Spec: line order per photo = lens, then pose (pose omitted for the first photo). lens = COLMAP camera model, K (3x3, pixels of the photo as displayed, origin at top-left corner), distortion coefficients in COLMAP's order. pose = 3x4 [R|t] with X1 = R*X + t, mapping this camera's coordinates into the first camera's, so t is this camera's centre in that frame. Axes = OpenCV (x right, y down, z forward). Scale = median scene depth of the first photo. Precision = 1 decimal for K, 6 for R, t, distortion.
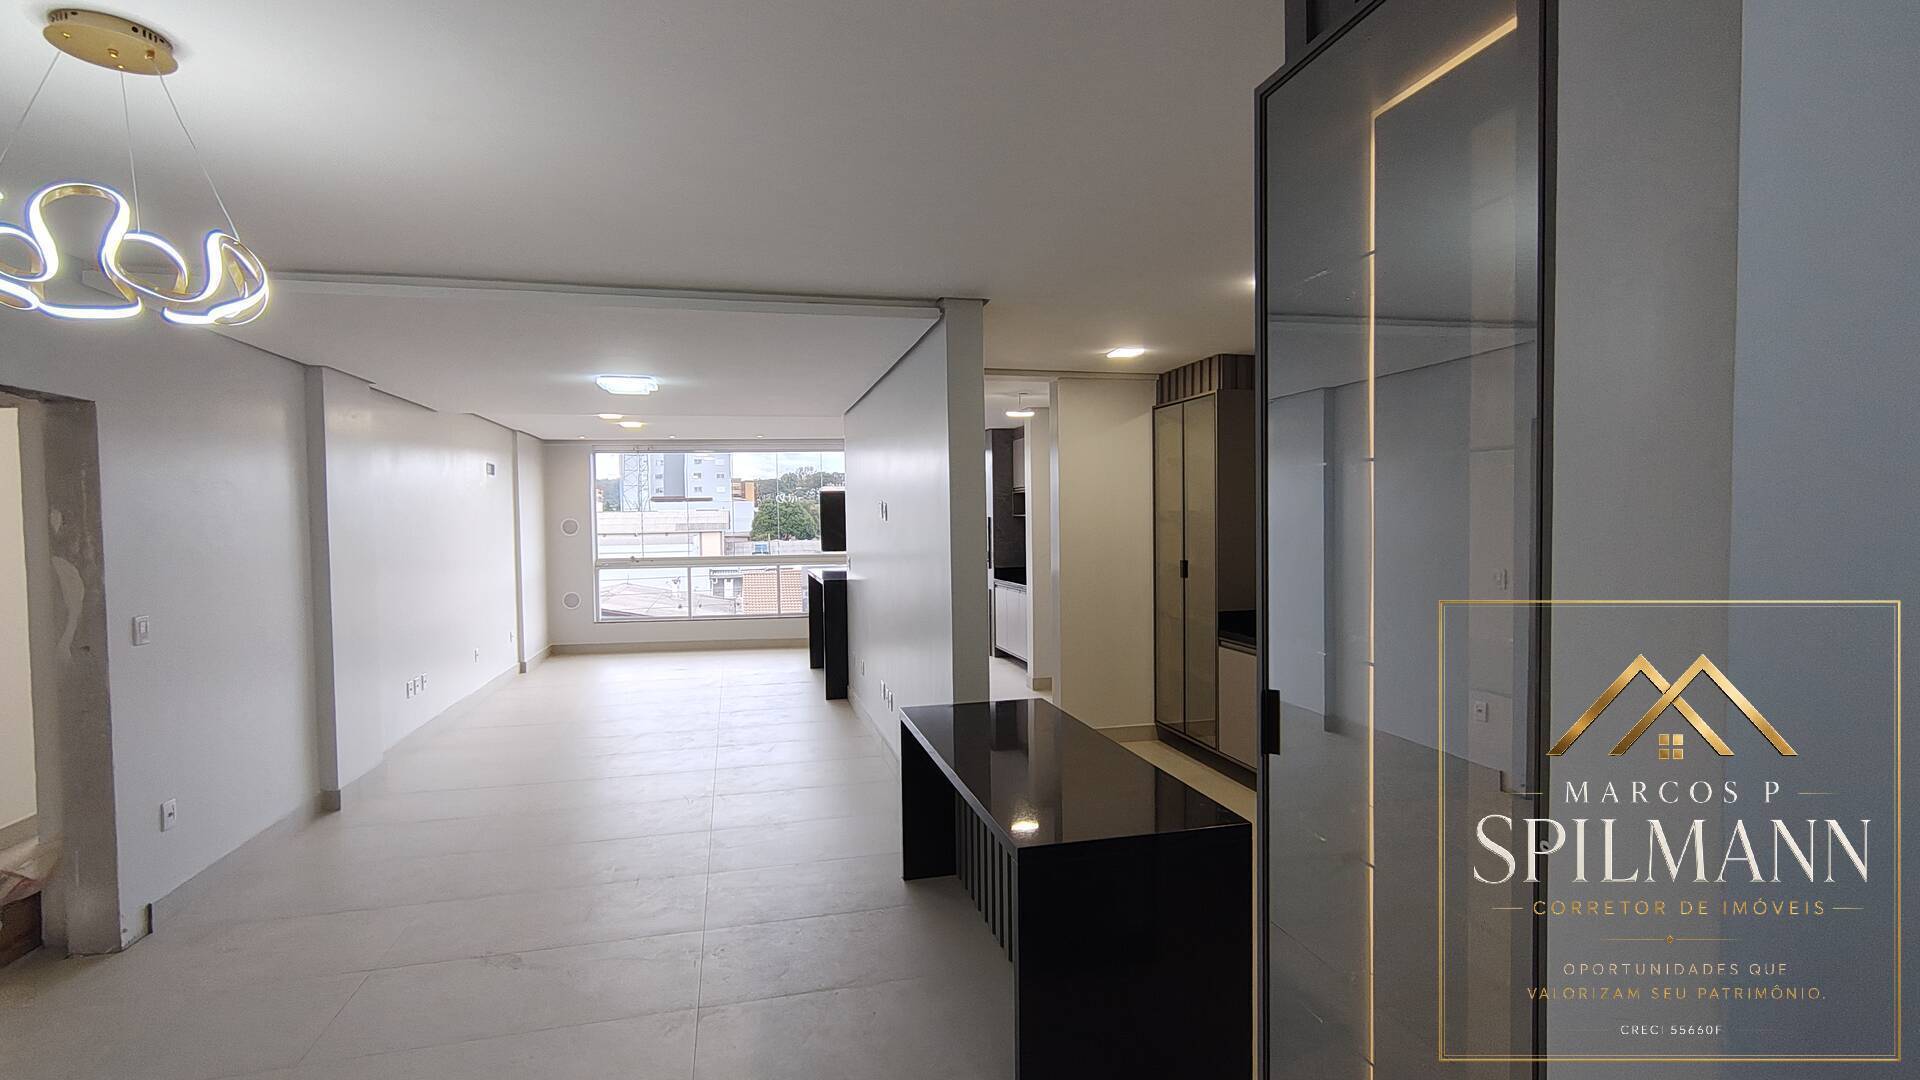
lens RADIAL K [[891.5, 0, 956.0], [0, 891.5, 544.9], [0, 0, 1]] dist [-0.000208, -0.006754]
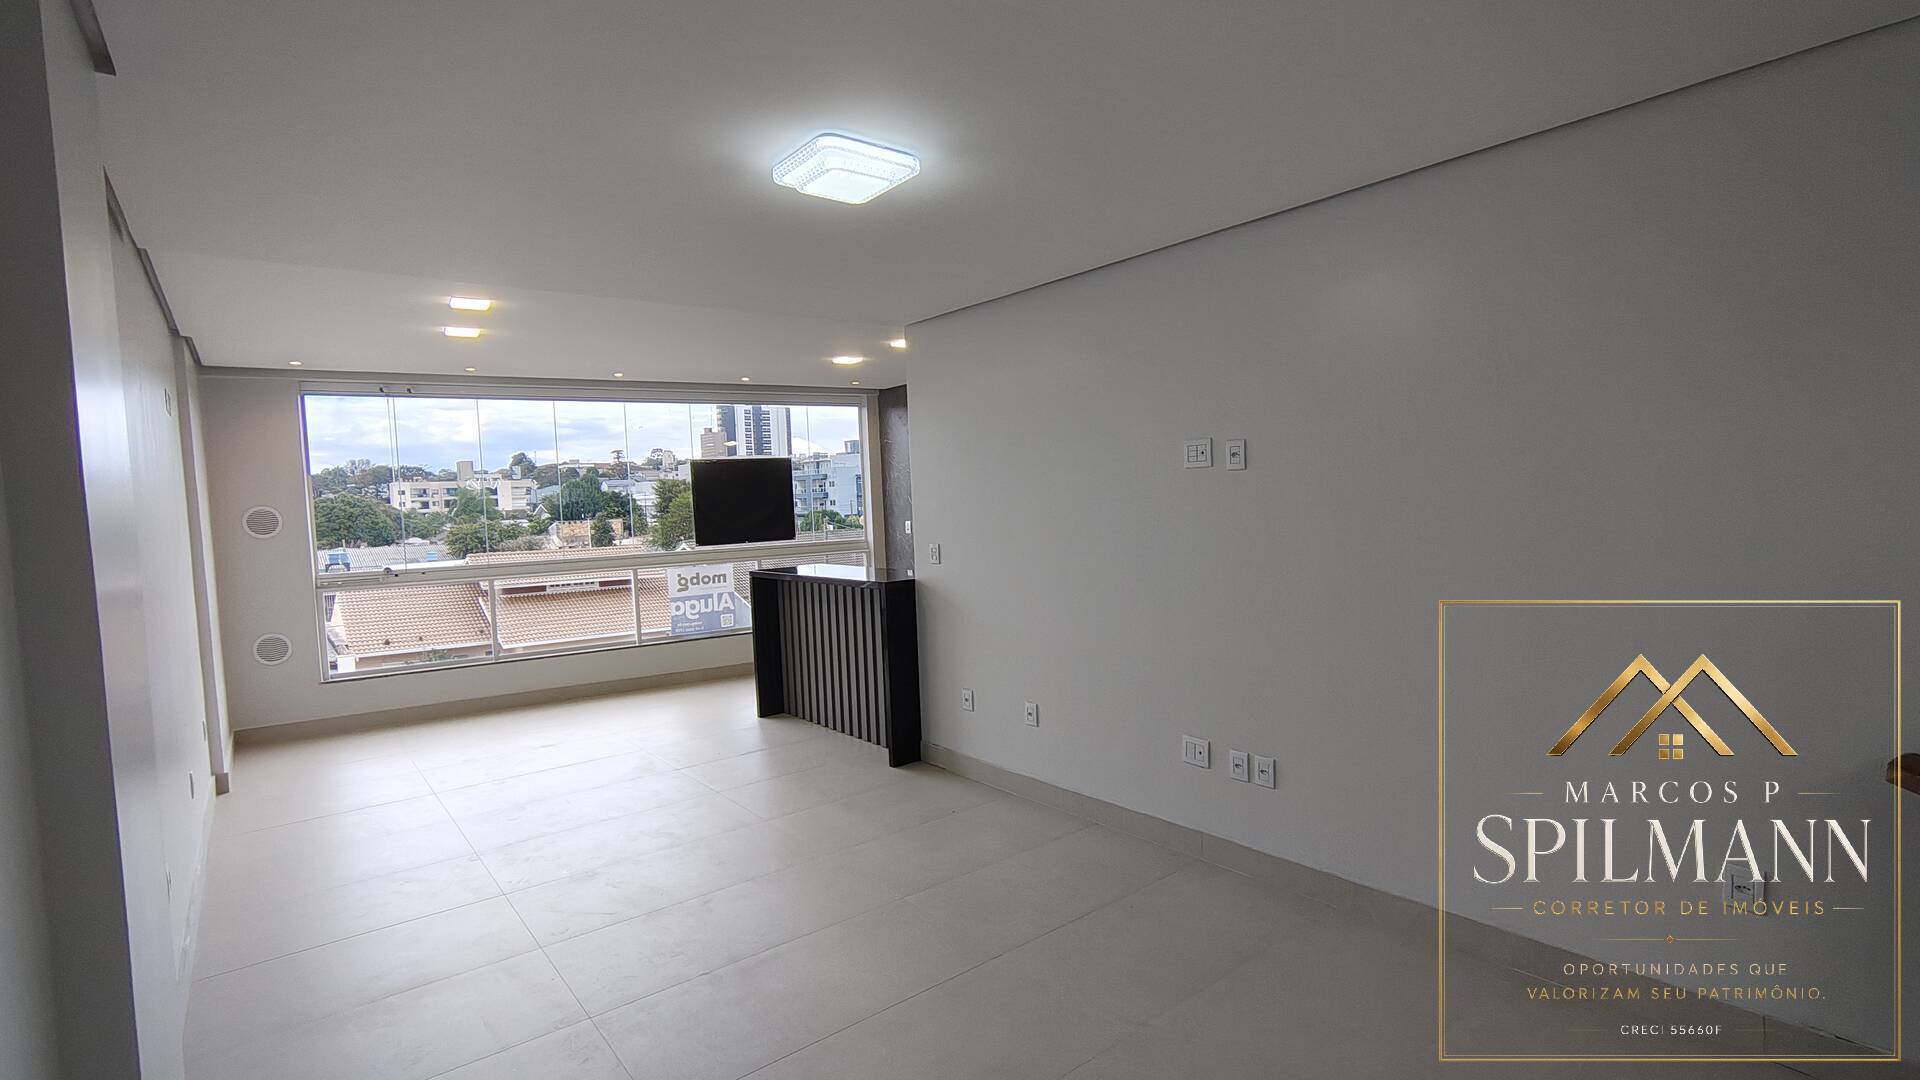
lens RADIAL K [[885.3, 0, 963.6], [0, 885.3, 543.3], [0, 0, 1]] dist [-0.004975, 0.005589]
pose [[0.906303, -0.047104, 0.419995, -0.461823], [0.043435, 0.998889, 0.018300, 0.003308], [-0.420391, 0.001658, 0.907342, 0.505050]]
